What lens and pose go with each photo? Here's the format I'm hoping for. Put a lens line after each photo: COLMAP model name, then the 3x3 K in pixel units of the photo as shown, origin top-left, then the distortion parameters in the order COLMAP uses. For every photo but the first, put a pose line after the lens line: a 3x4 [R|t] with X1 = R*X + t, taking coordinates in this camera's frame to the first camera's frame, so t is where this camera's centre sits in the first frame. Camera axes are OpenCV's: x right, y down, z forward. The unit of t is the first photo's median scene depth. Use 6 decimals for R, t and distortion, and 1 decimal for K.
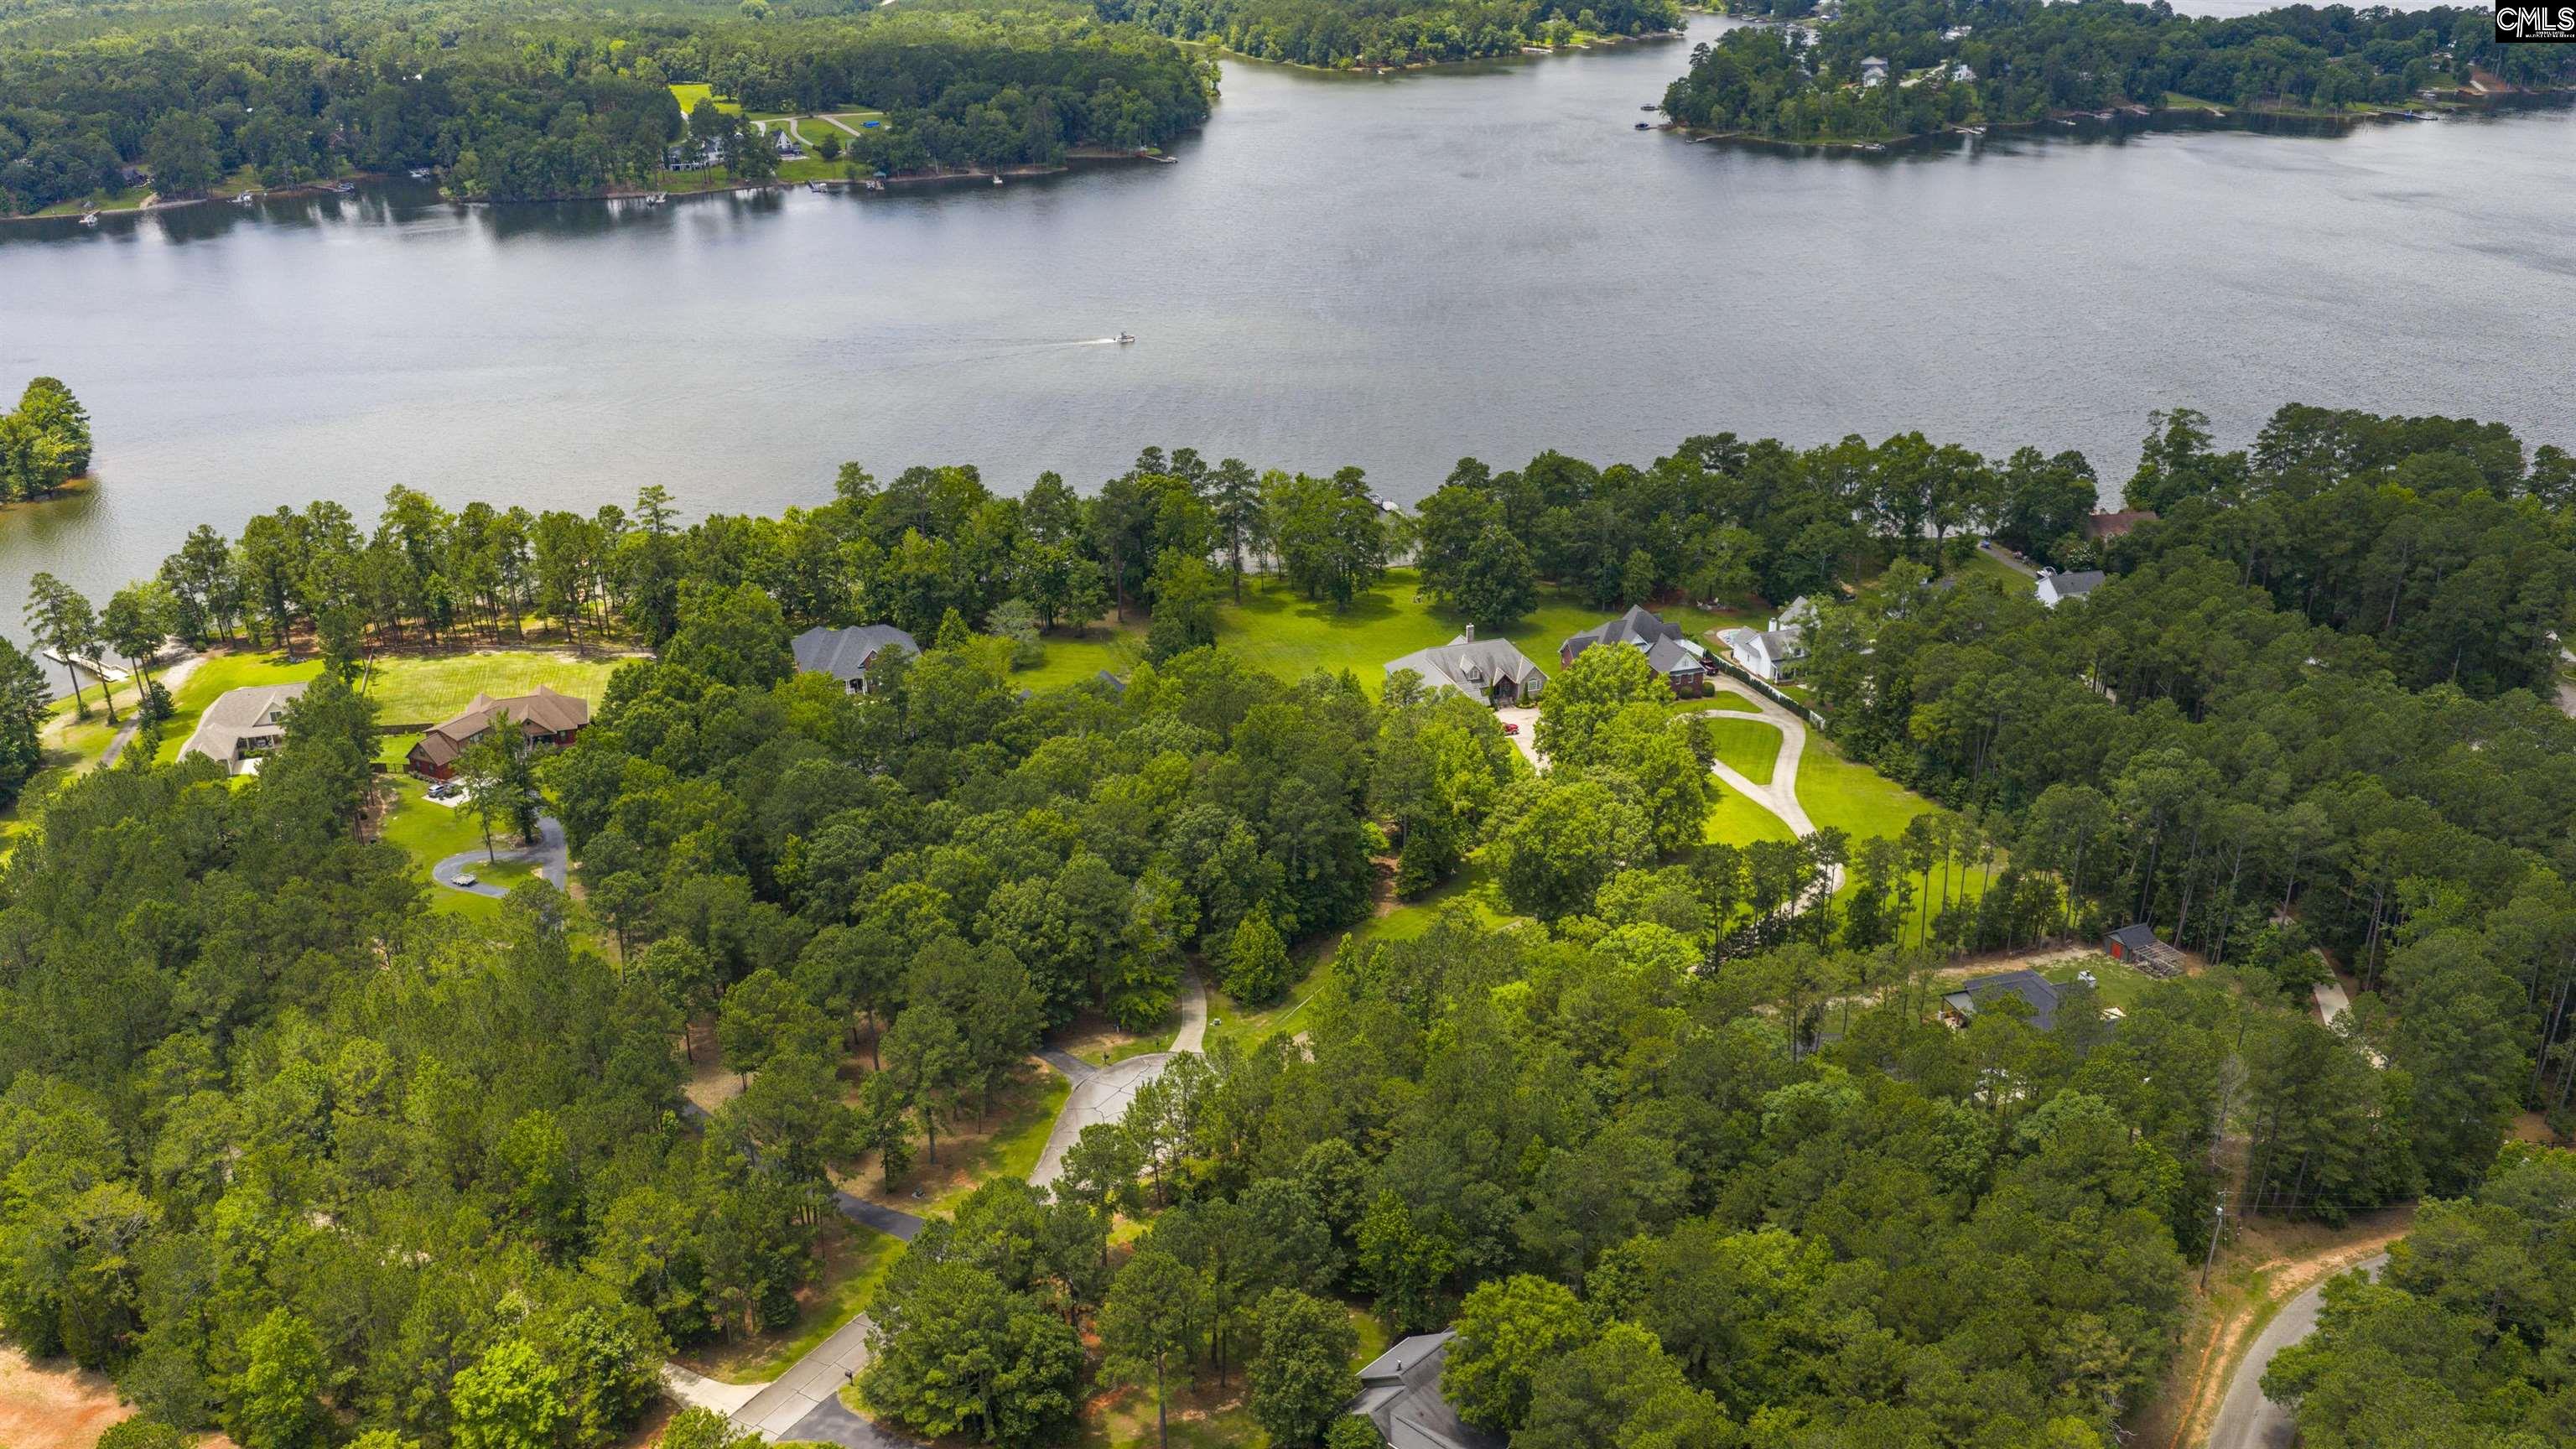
lens RADIAL K [[2123.4, 0, 1296.2], [0, 2123.4, 686.9], [0, 0, 1]] dist [0.017934, -0.042804]
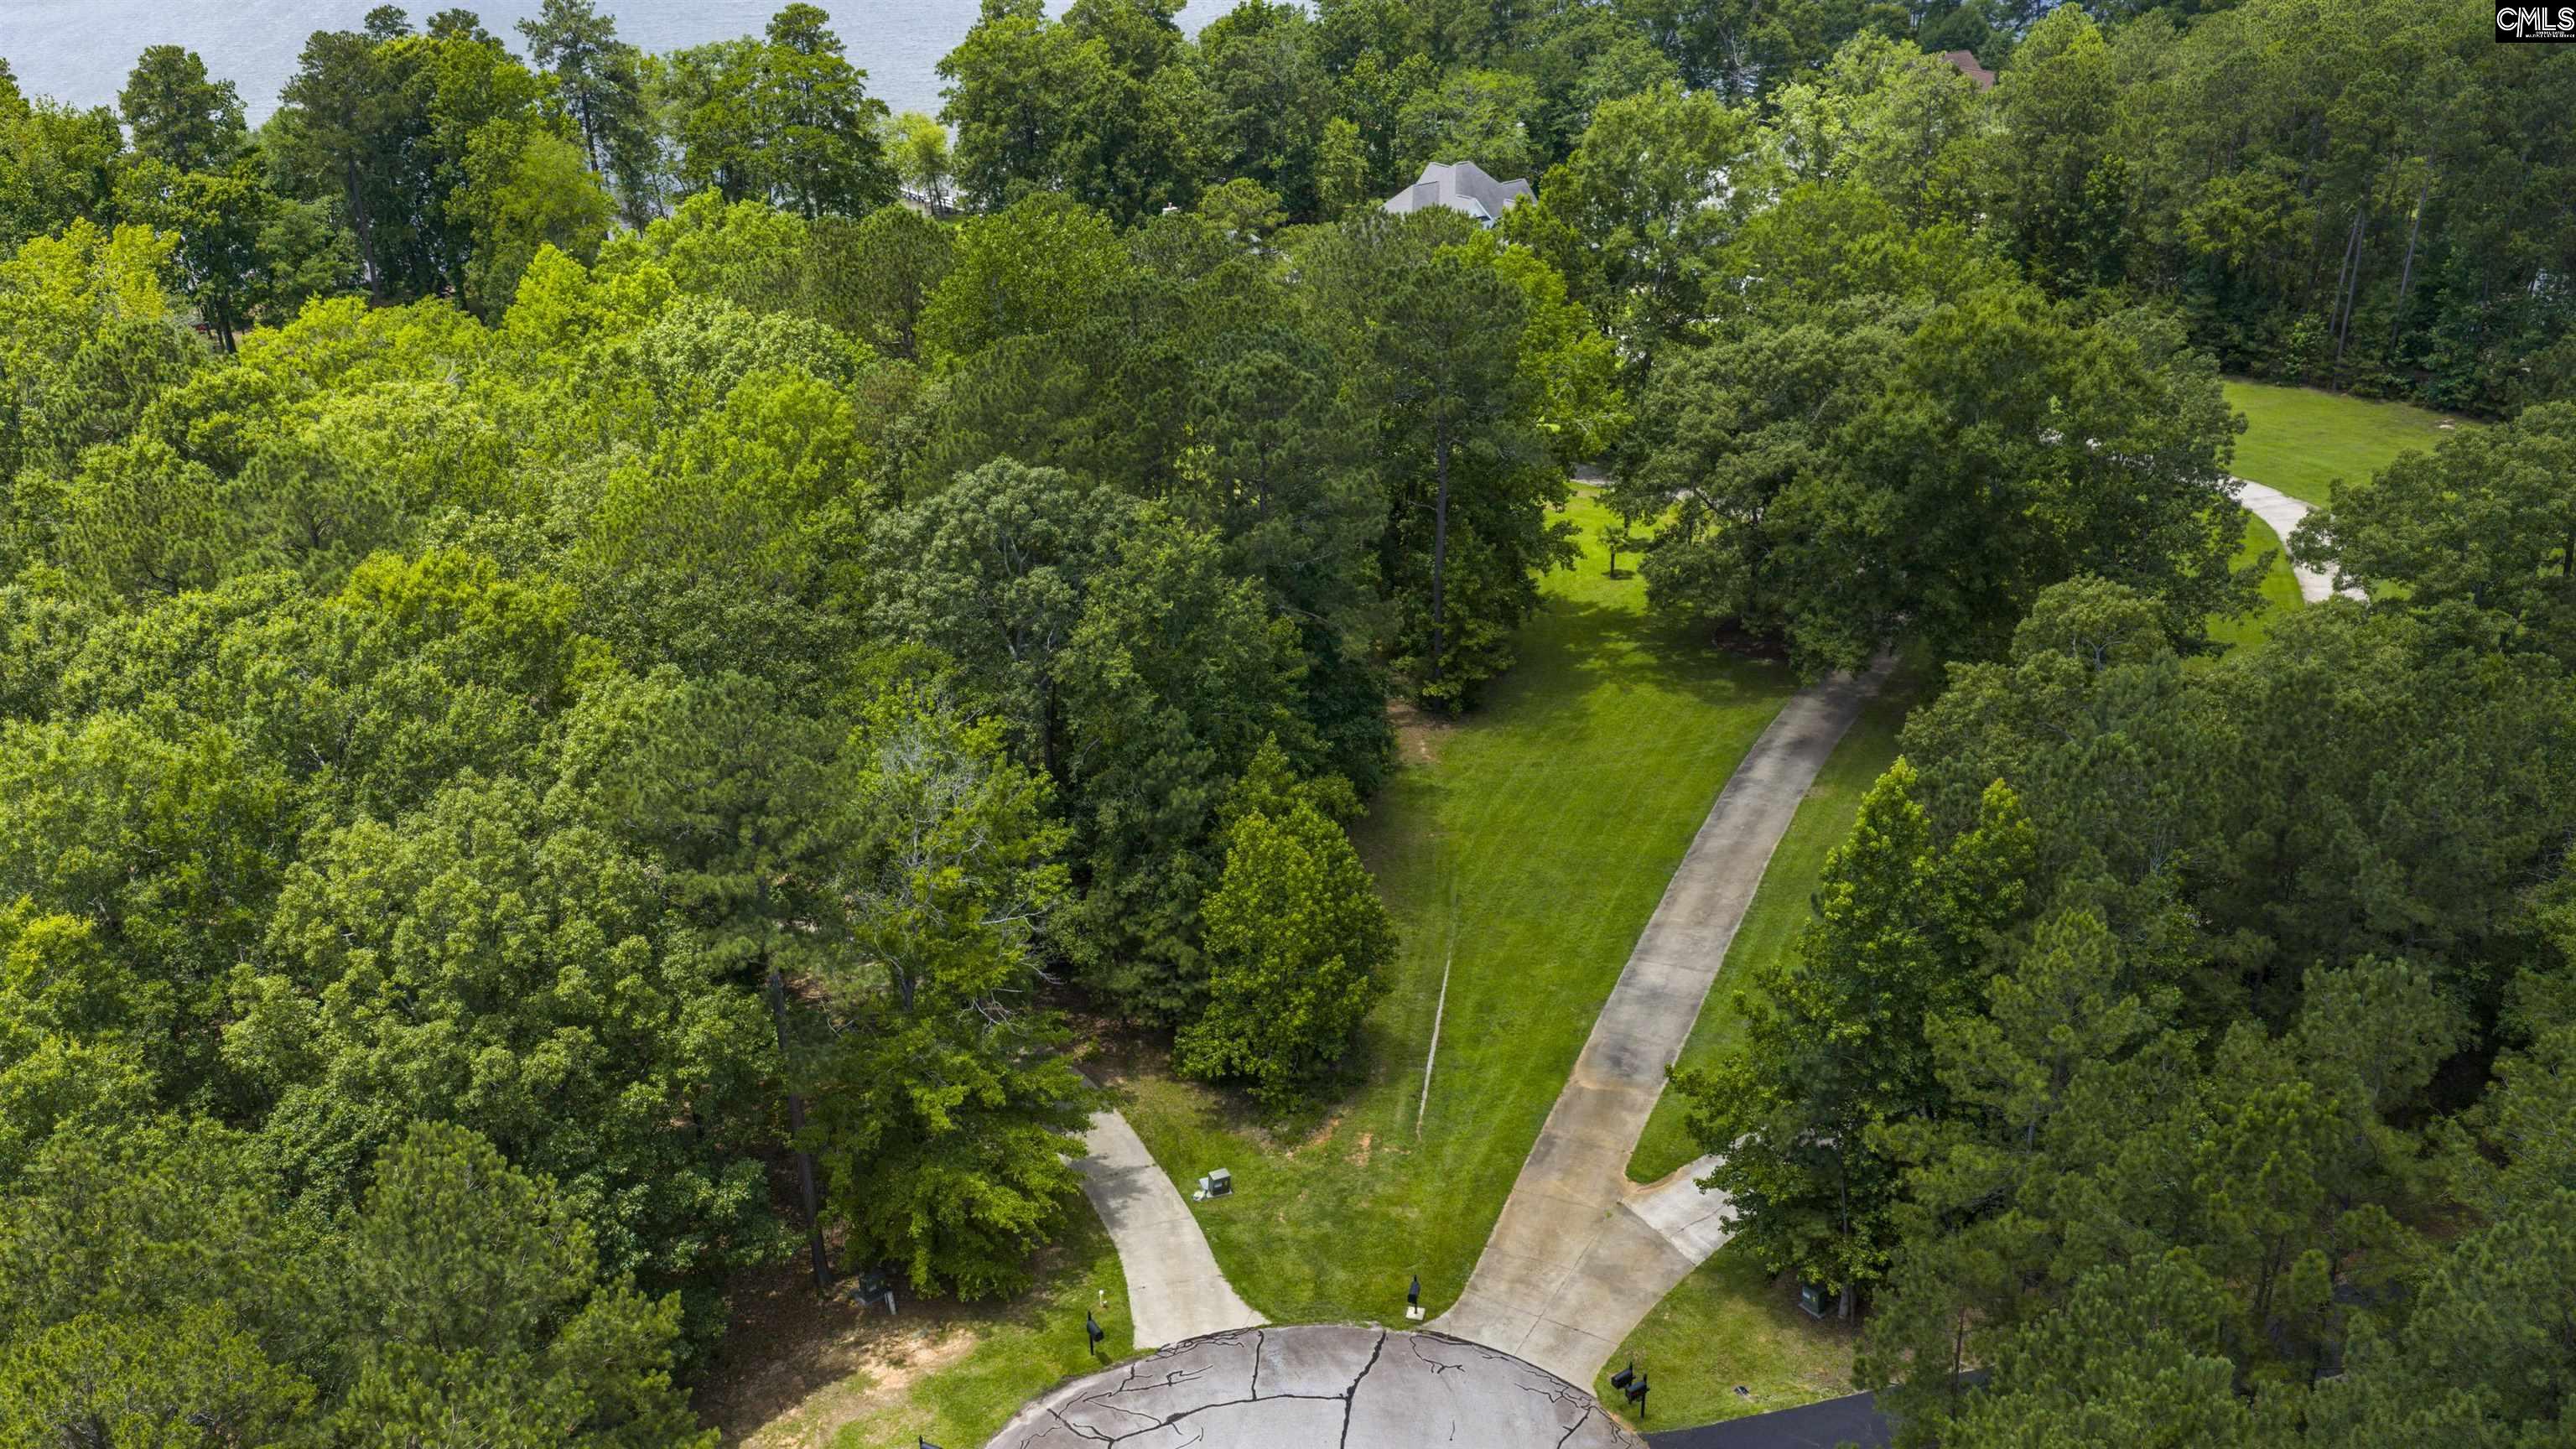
lens RADIAL K [[2123.4, 0, 1292.7], [0, 2123.4, 713.6], [0, 0, 1]] dist [0.017934, -0.042804]
pose [[0.924299, -0.158697, 0.347112, -0.073651], [0.140147, 0.987047, 0.078082, 0.047235], [-0.355007, -0.023524, 0.934567, 0.460463]]
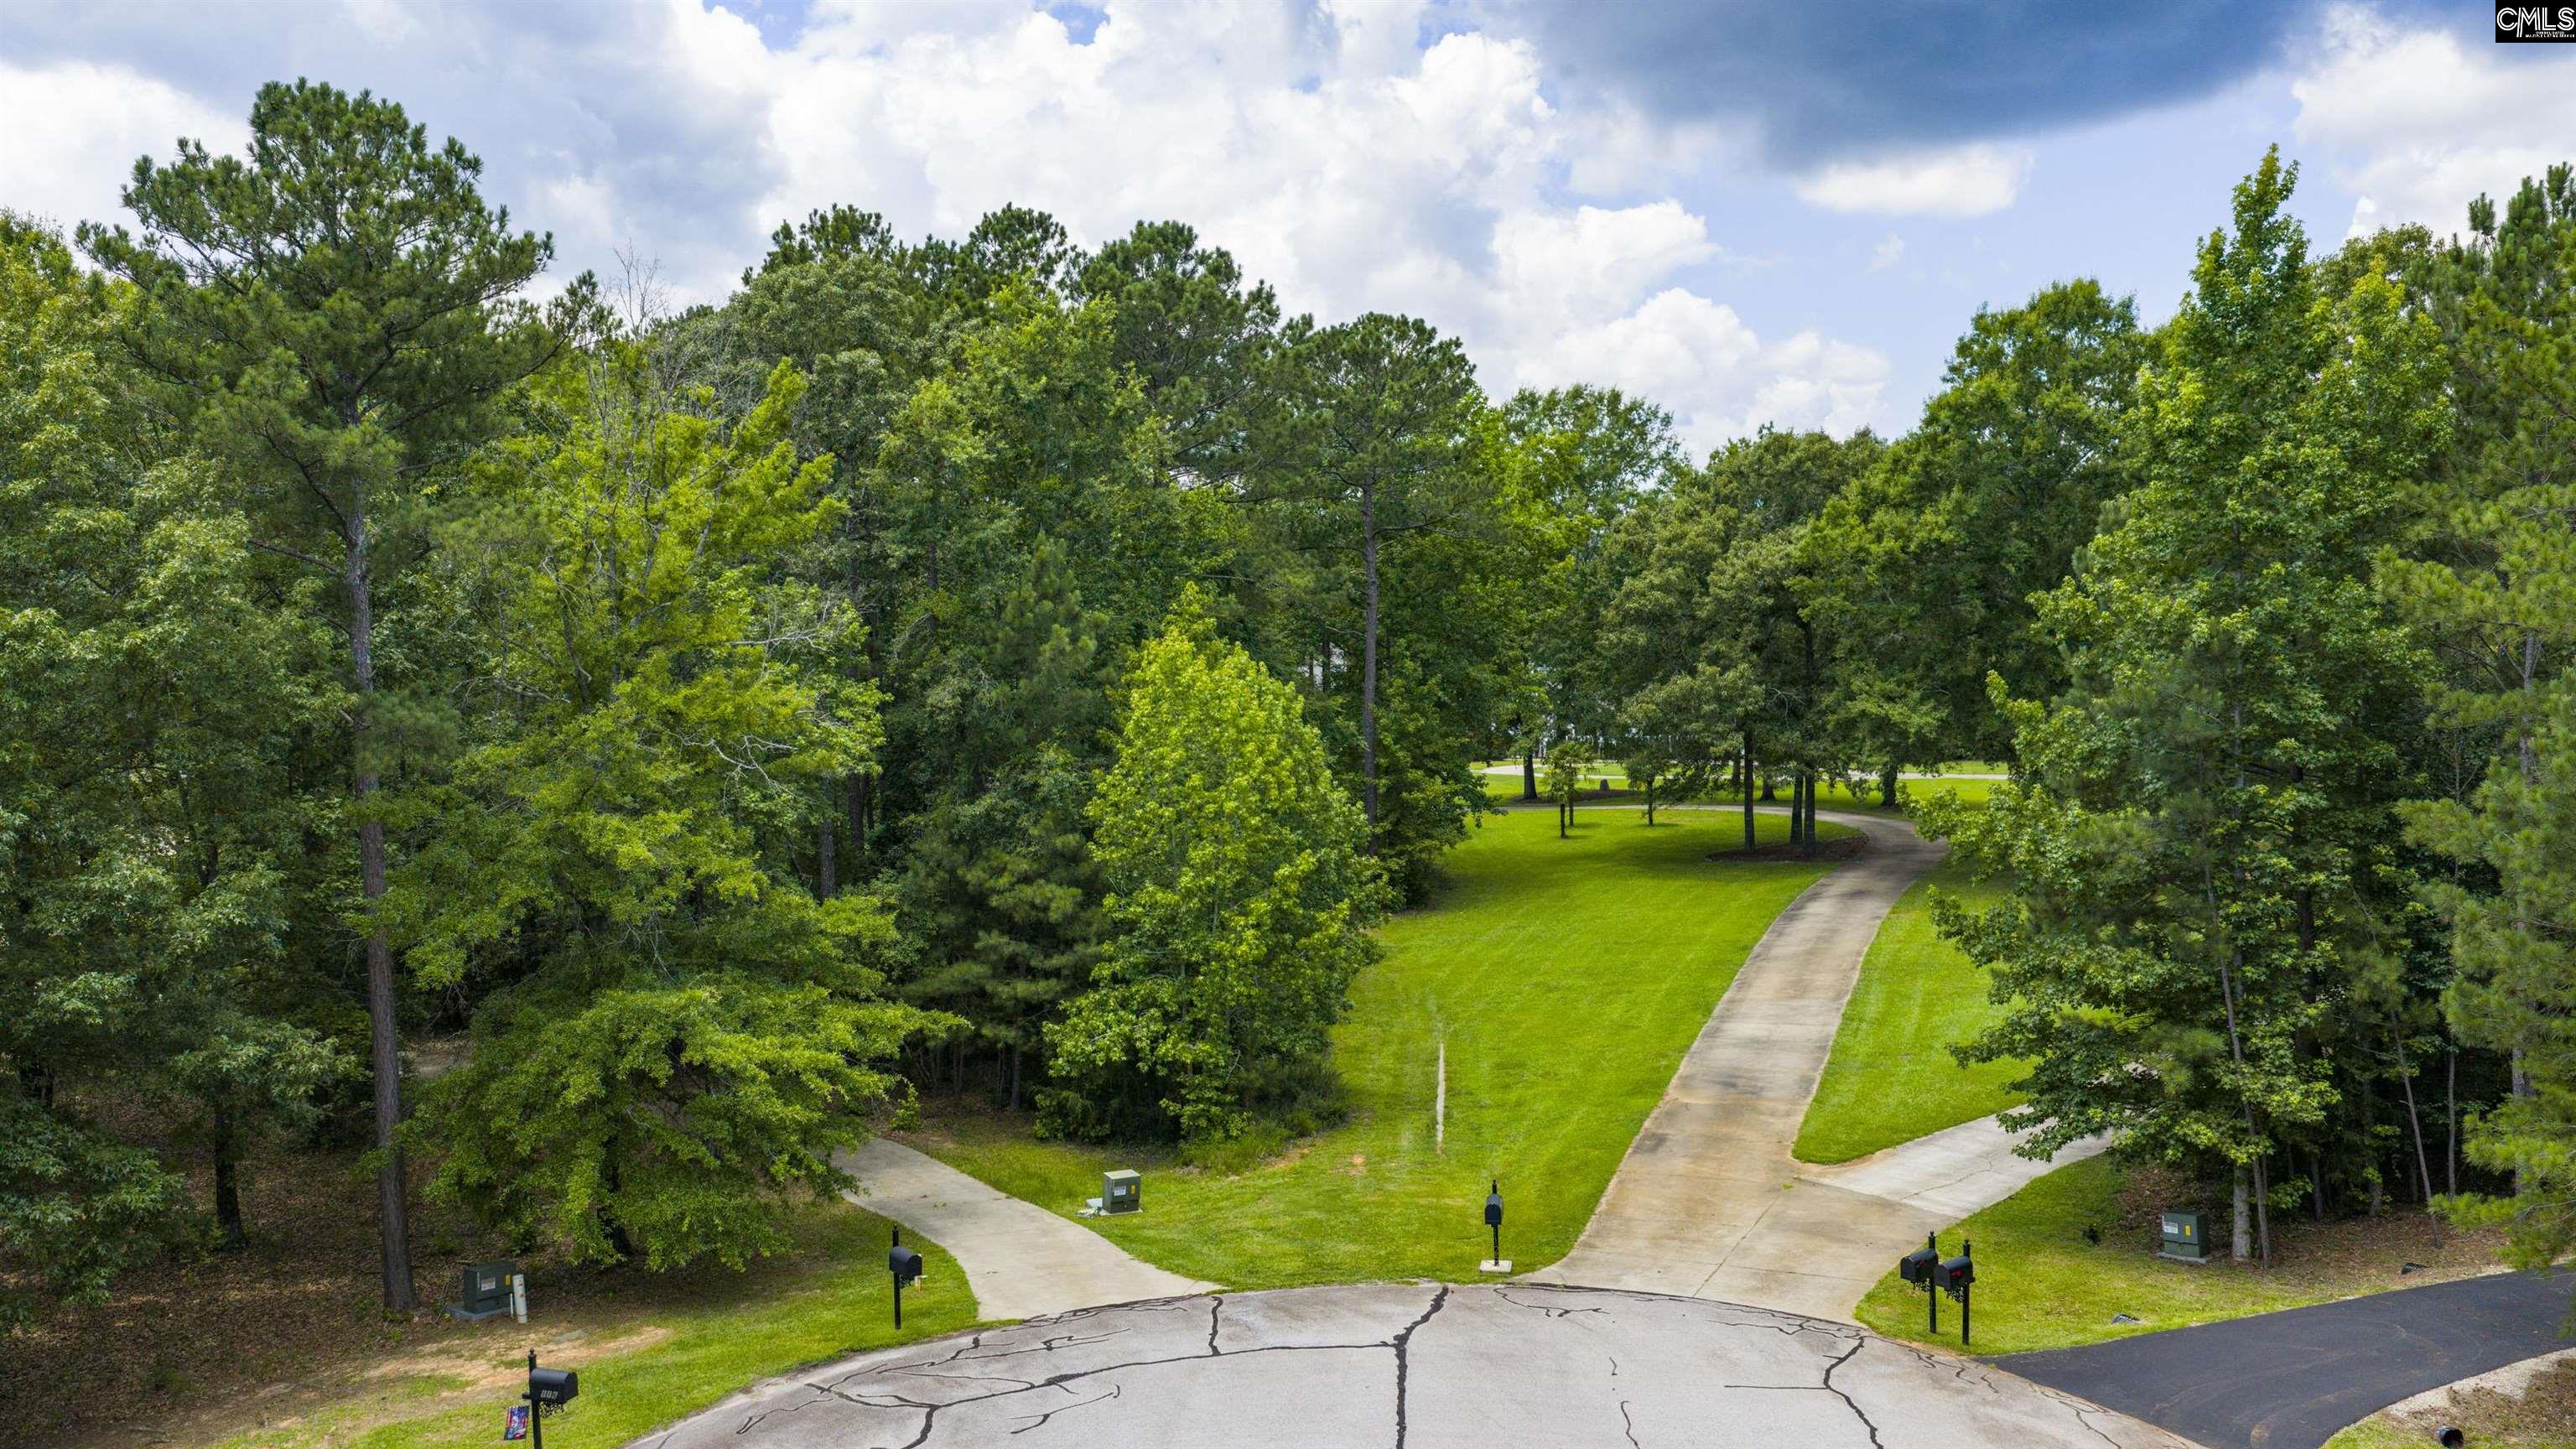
lens RADIAL K [[2123.4, 0, 1291.4], [0, 2123.4, 746.9], [0, 0, 1]] dist [0.017934, -0.042804]
pose [[0.889729, -0.035062, 0.455140, -0.063307], [0.168455, 0.951893, -0.255974, 0.106968], [-0.424270, 0.304419, 0.852833, 0.528748]]
